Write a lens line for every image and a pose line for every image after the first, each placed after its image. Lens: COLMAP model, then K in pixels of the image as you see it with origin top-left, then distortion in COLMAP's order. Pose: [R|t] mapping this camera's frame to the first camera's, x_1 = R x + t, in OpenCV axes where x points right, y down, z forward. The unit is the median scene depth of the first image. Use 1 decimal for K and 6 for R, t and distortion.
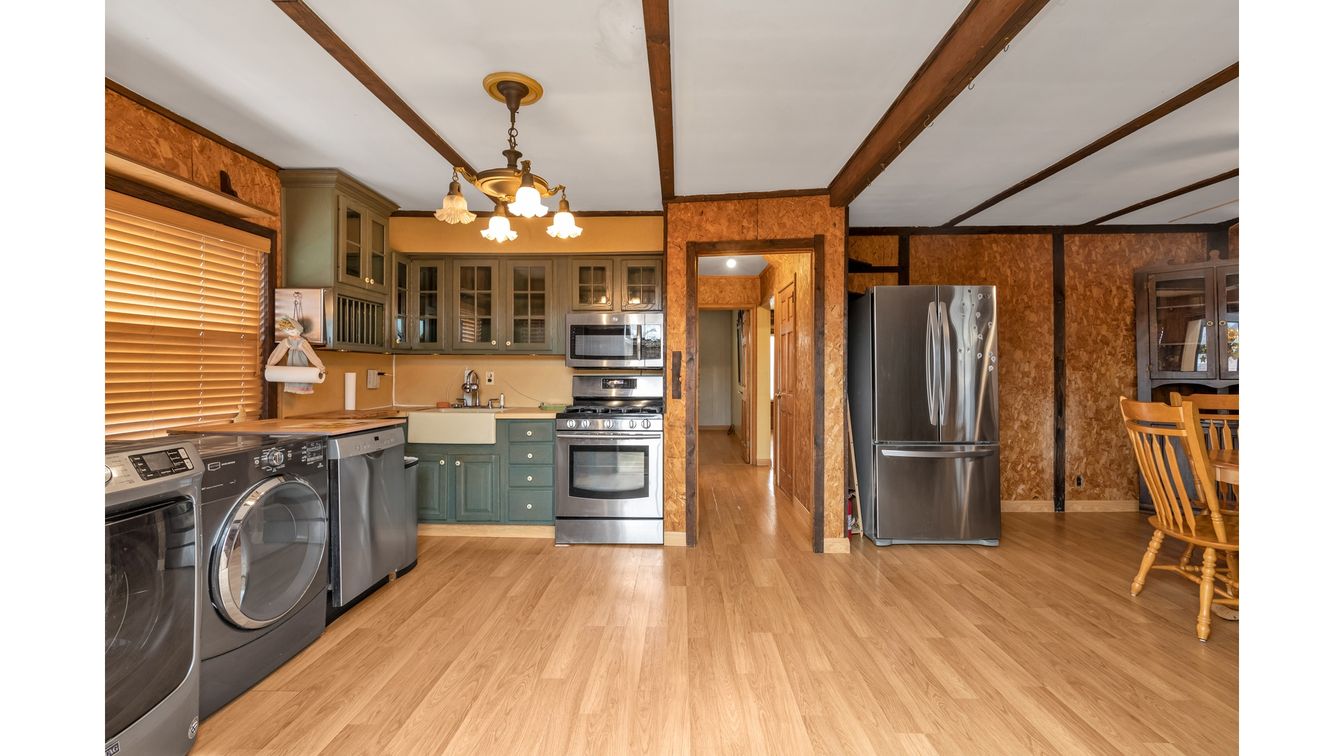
lens RADIAL K [[530.1, 0, 674.9], [0, 530.1, 365.2], [0, 0, 1]] dist [-0.000930, -0.000145]
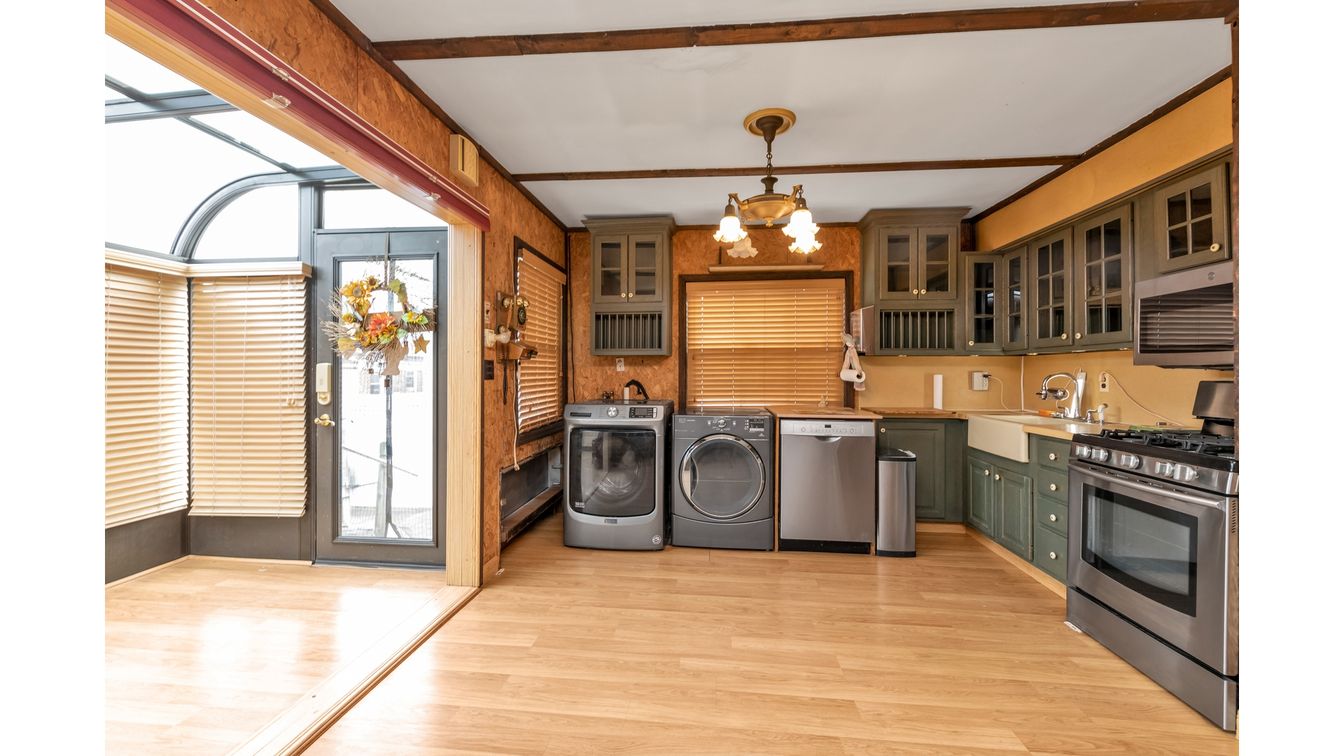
lens RADIAL K [[486.8, 0, 666.0], [0, 486.8, 371.1], [0, 0, 1]] dist [-0.000243, 0.000005]
pose [[-0.081838, -0.007934, -0.996614, 0.547092], [0.008047, 0.999930, -0.008621, 0.012994], [0.996613, -0.008725, -0.081769, 0.632191]]
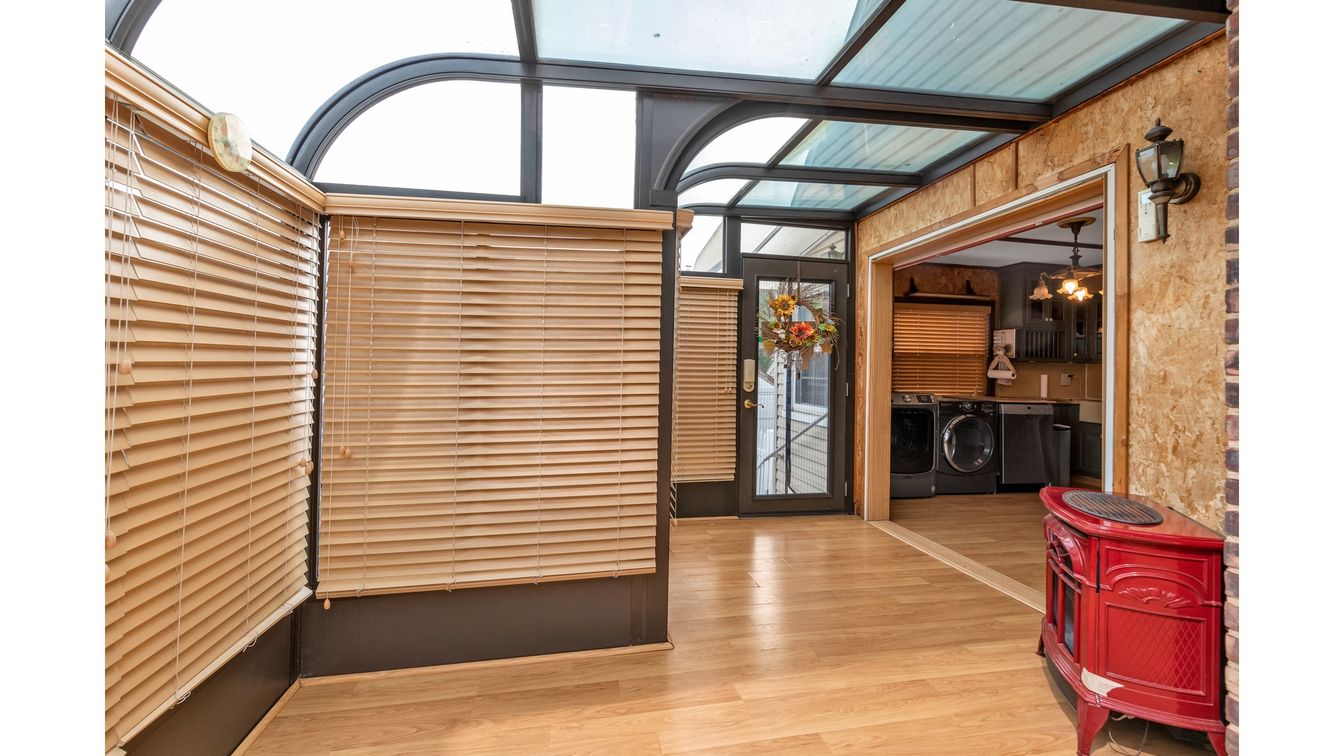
lens RADIAL K [[486.8, 0, 666.0], [0, 486.8, 371.1], [0, 0, 1]] dist [-0.000243, 0.000005]
pose [[0.187282, 0.004769, -0.982295, 0.798879], [-0.008990, 0.999955, 0.003140, 0.011168], [0.982265, 0.008242, 0.187317, -0.535304]]
